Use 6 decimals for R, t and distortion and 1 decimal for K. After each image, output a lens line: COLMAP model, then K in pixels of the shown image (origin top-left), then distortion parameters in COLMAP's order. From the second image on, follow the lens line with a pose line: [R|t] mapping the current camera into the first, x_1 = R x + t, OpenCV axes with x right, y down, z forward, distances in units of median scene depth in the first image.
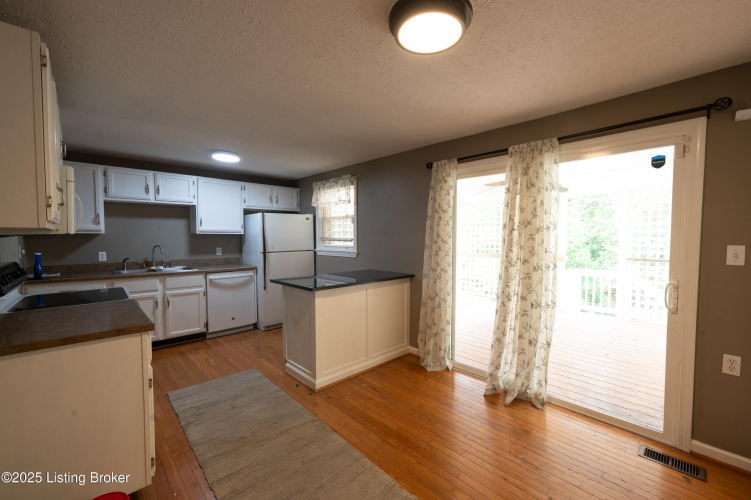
lens RADIAL K [[309.7, 0, 375.5], [0, 309.7, 250.0], [0, 0, 1]] dist [-0.007750, 0.000142]
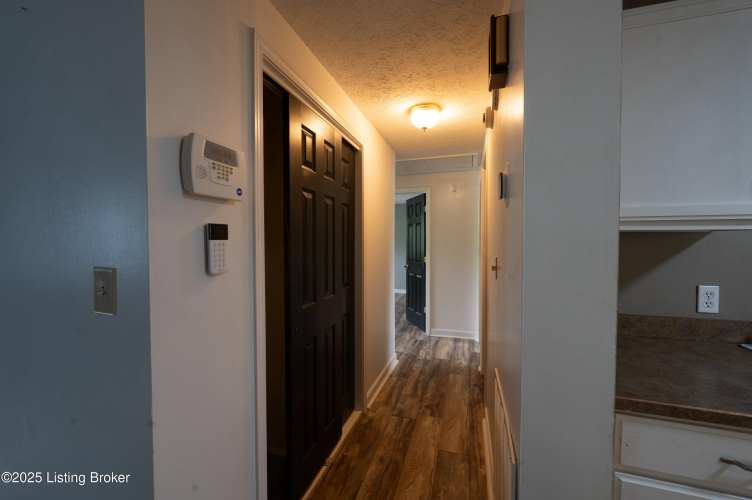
lens RADIAL K [[310.1, 0, 376.0], [0, 310.1, 250.0], [0, 0, 1]] dist [-0.007750, 0.000142]
pose [[0.498701, 0.021773, -0.866500, -0.716526], [-0.037343, 0.999296, 0.003618, -0.017767], [0.865969, 0.030553, 0.499163, 0.480764]]
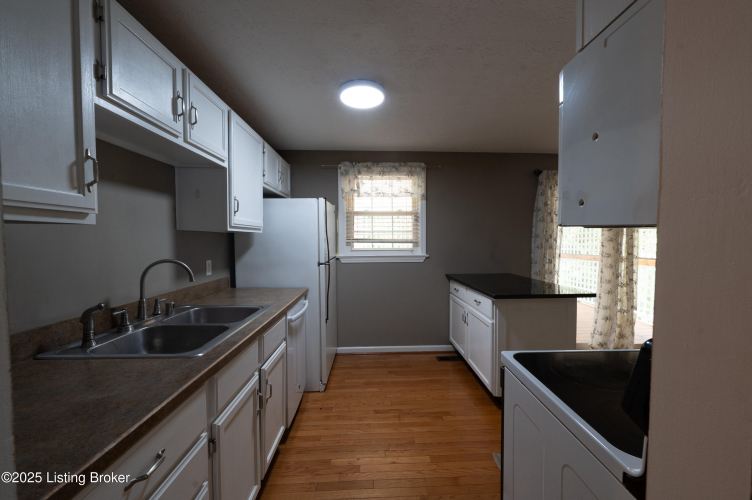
lens RADIAL K [[310.1, 0, 376.0], [0, 310.1, 250.0], [0, 0, 1]] dist [-0.007750, 0.000142]
pose [[0.663609, -0.030794, 0.747445, -0.794797], [0.034441, 0.999351, 0.010594, -0.022156], [-0.747286, 0.018712, 0.664239, 0.542031]]
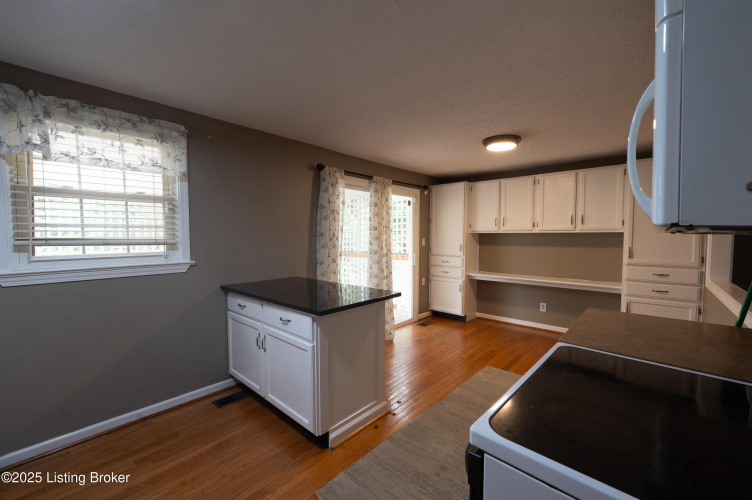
lens RADIAL K [[310.1, 0, 376.0], [0, 310.1, 250.0], [0, 0, 1]] dist [-0.007750, 0.000142]
pose [[-0.078689, -0.048606, 0.995714, -0.677999], [0.040742, 0.997819, 0.051928, -0.032706], [-0.996066, 0.044654, -0.076537, 0.699082]]
